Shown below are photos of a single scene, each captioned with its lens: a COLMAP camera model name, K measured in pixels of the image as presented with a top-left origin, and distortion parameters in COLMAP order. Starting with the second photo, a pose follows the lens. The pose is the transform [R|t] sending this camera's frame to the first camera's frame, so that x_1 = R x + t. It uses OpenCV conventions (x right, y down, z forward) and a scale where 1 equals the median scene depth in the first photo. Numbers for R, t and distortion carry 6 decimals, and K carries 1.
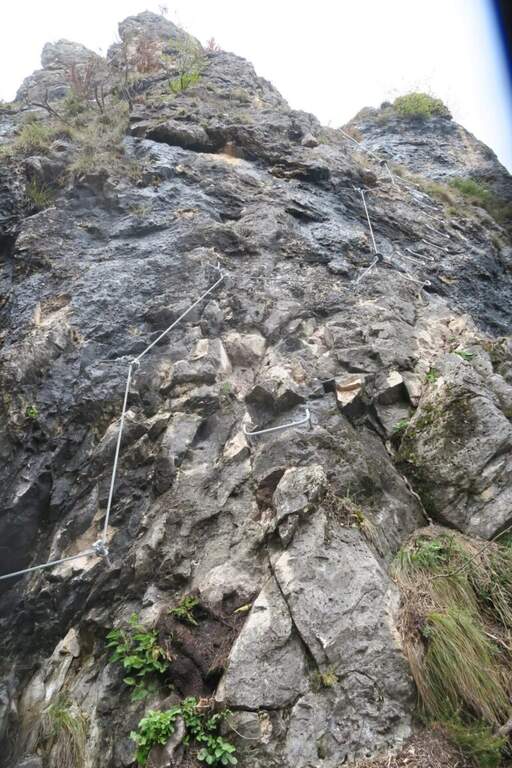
lens RADIAL K [[549.2, 0, 256.0], [0, 549.2, 384.0], [0, 0, 1]] dist [-0.000061, 0.001781]
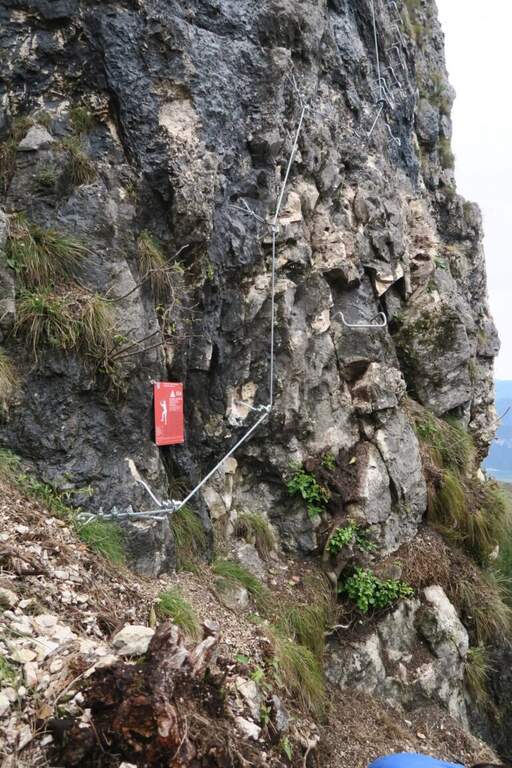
lens RADIAL K [[582.6, 0, 256.0], [0, 582.6, 384.0], [0, 0, 1]] dist [-0.011951, -0.001856]
pose [[0.790143, 0.091221, 0.606097, -1.034518], [-0.416899, 0.804866, 0.422357, -0.295973], [-0.449299, -0.586403, 0.673989, 0.091858]]
